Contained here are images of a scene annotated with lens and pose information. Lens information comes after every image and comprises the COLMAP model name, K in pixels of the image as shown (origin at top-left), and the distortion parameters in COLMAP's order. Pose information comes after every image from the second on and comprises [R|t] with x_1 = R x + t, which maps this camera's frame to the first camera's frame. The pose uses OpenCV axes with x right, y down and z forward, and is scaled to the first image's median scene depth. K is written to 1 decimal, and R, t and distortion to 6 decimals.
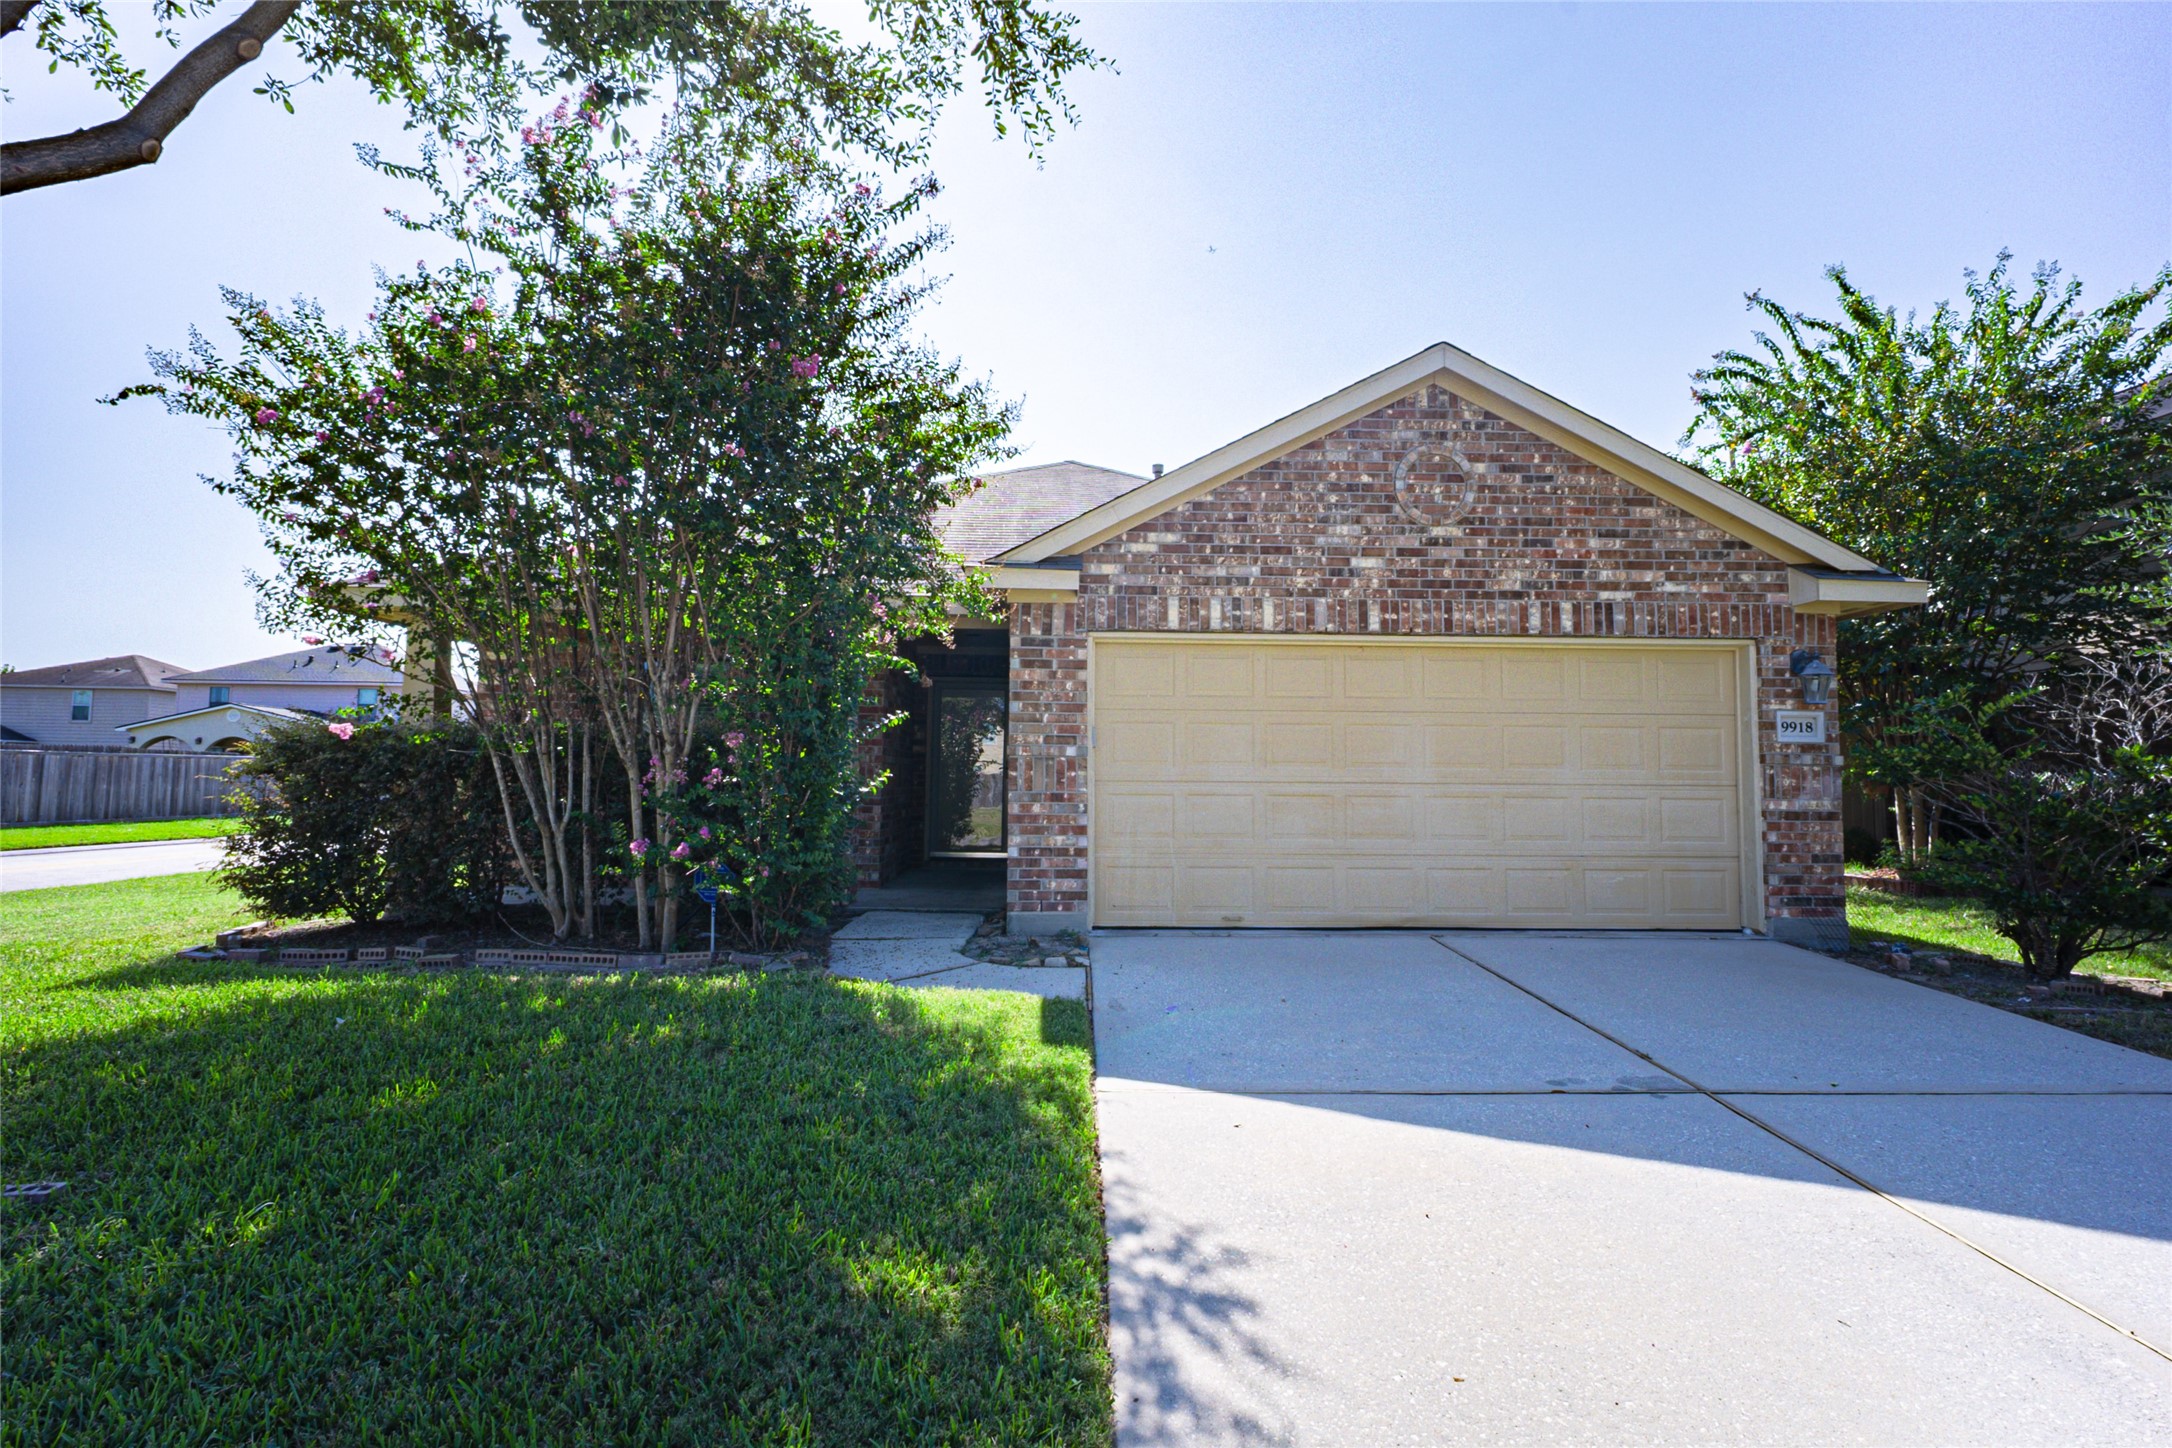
lens RADIAL K [[1025.1, 0, 1086.0], [0, 1025.1, 724.0], [0, 0, 1]] dist [-0.001006, -0.000109]
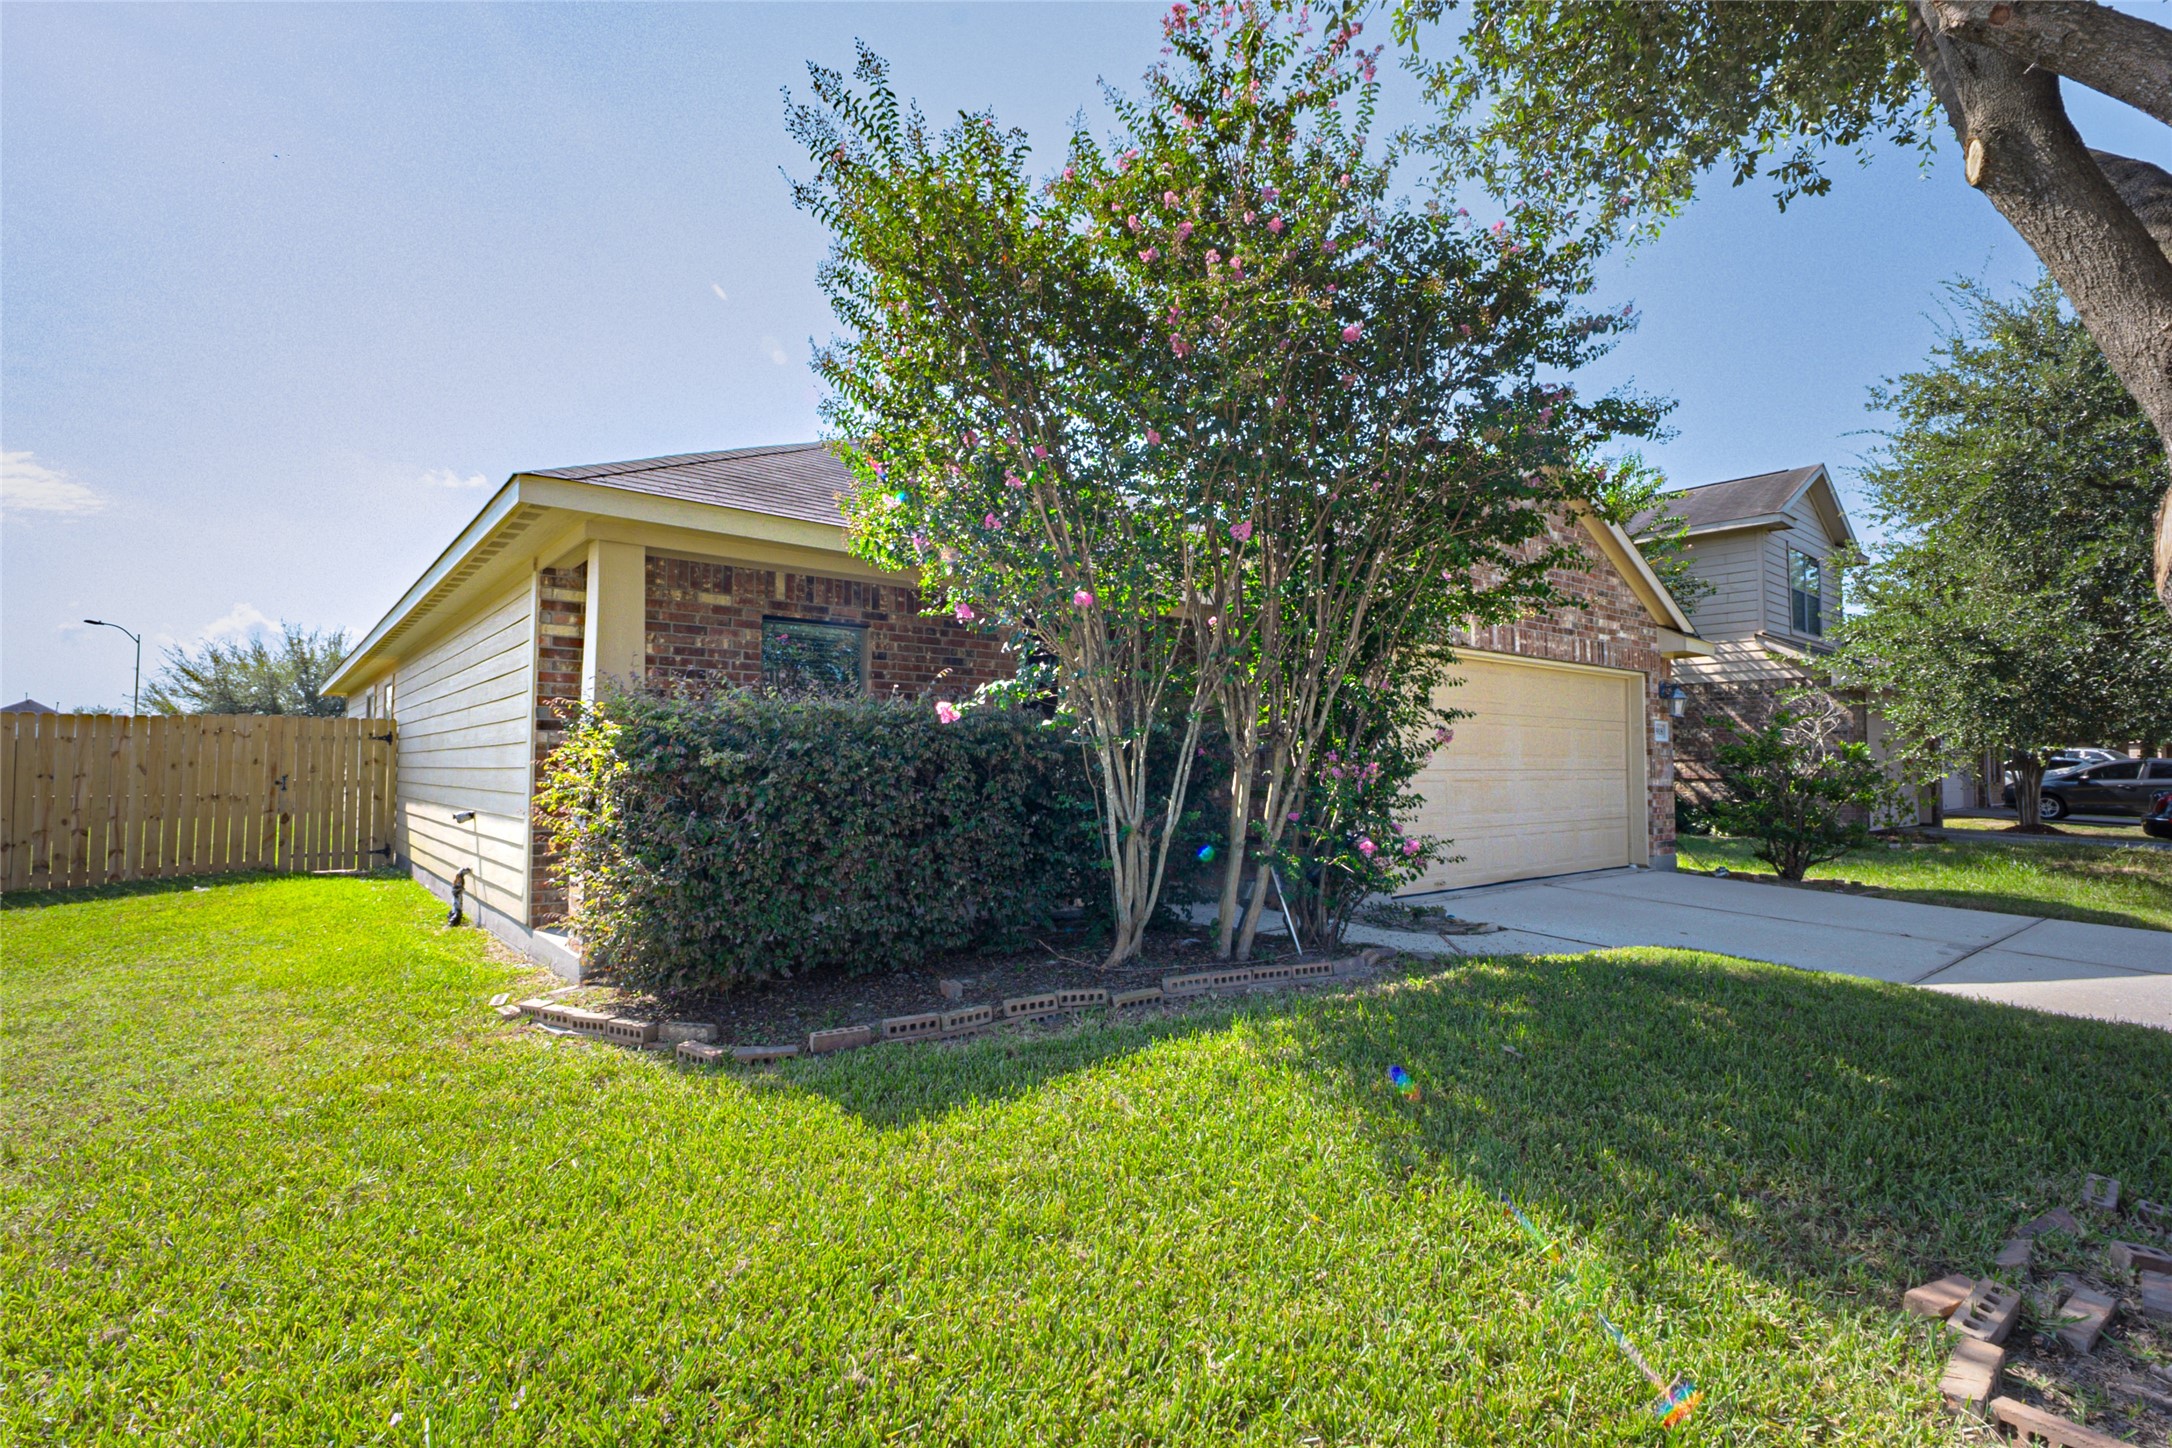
lens RADIAL K [[1025.1, 0, 1086.0], [0, 1025.1, 724.0], [0, 0, 1]] dist [-0.001006, -0.000109]
pose [[0.782982, 0.014379, 0.621879, -0.931699], [0.001410, 0.999689, -0.024889, 0.029726], [-0.622043, 0.020364, 0.782718, 0.332413]]
